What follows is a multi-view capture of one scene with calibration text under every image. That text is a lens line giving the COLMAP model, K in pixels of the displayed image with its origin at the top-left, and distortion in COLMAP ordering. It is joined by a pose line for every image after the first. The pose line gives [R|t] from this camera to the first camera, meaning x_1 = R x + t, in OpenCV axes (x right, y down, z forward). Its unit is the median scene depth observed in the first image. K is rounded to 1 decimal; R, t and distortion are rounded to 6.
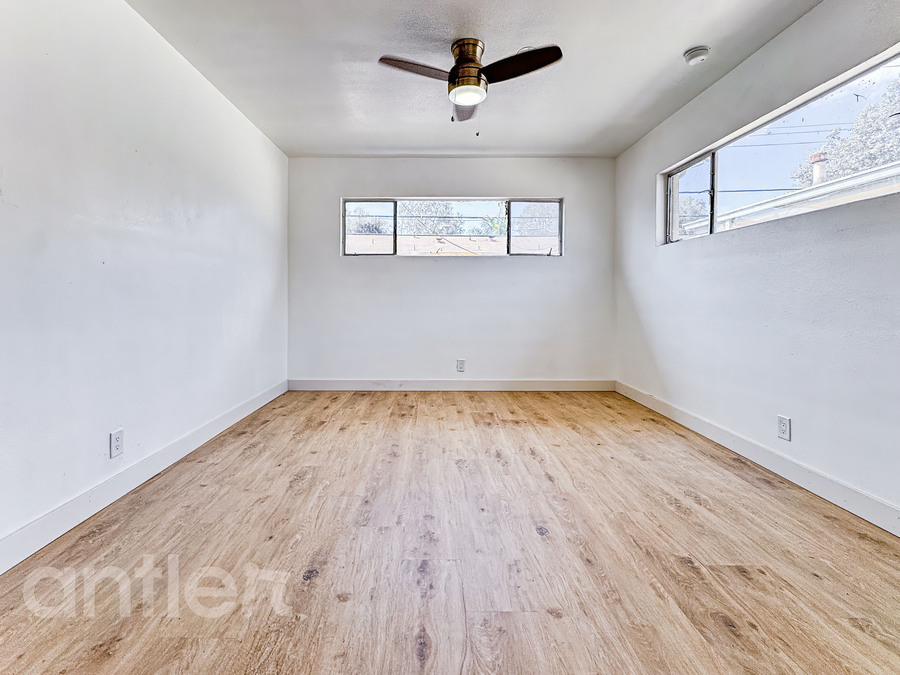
lens RADIAL K [[413.6, 0, 448.7], [0, 413.6, 303.0], [0, 0, 1]] dist [-0.000582, 0.000224]
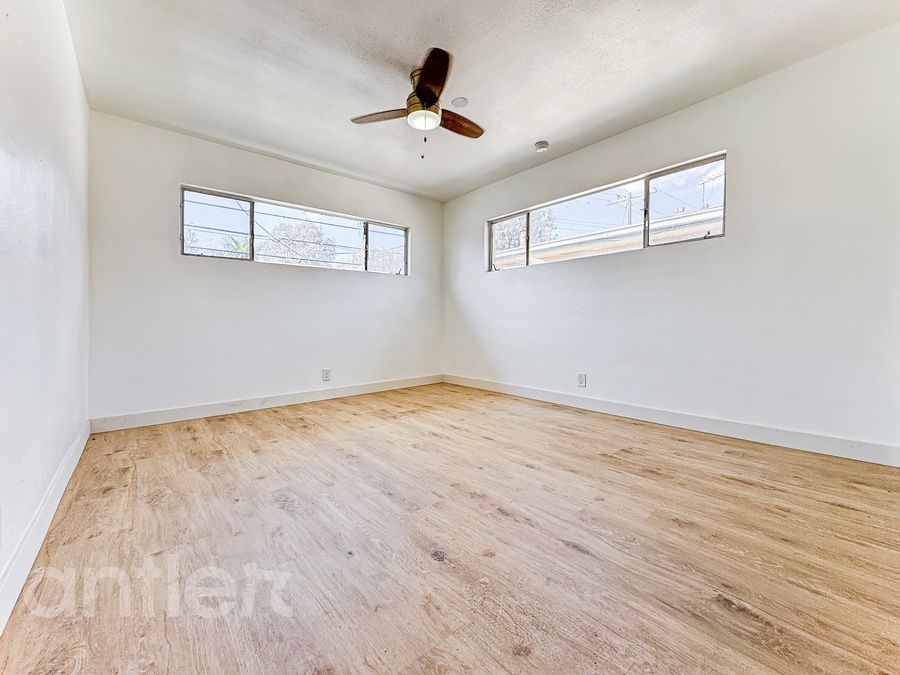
lens RADIAL K [[377.6, 0, 406.8], [0, 377.6, 339.1], [0, 0, 1]] dist [-0.001720, -0.000006]
pose [[0.758724, -0.026757, 0.650862, -0.622196], [0.020020, 0.999642, 0.017757, 0.072062], [-0.651104, -0.000443, 0.758988, 0.226773]]
